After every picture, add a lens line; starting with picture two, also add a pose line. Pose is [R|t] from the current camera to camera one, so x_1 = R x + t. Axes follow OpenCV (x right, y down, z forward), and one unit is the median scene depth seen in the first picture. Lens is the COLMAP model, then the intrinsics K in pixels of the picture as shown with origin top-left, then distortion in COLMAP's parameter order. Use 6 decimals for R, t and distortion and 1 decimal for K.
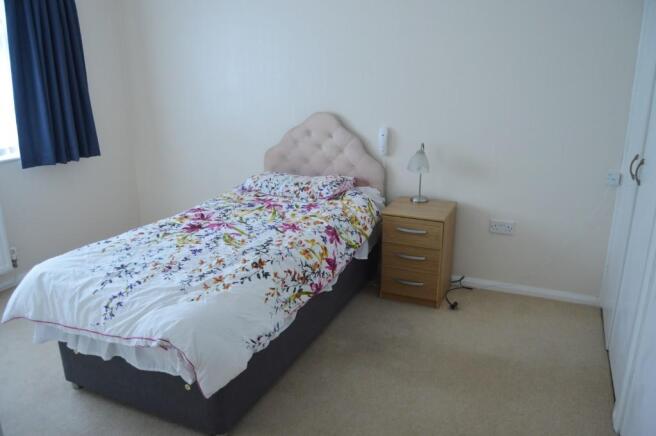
lens RADIAL K [[519.7, 0, 327.4], [0, 519.7, 220.7], [0, 0, 1]] dist [-0.058046, 0.002566]
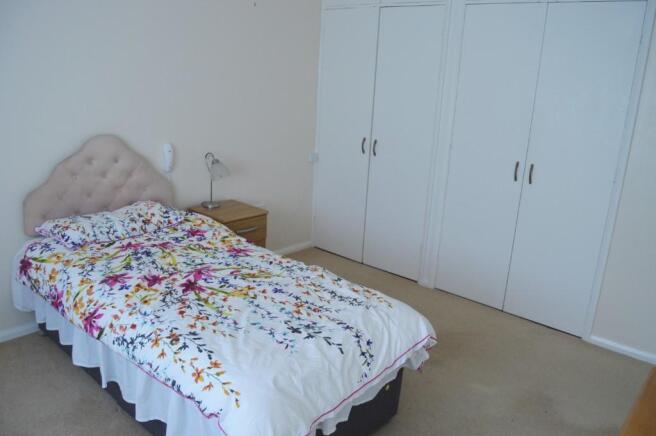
lens RADIAL K [[519.7, 0, 327.4], [0, 519.7, 220.7], [0, 0, 1]] dist [-0.058046, 0.002566]
pose [[0.287530, -0.241192, 0.926905, -0.738714], [0.230836, 0.956695, 0.177338, -0.142460], [-0.929538, 0.162973, 0.330754, 0.418273]]
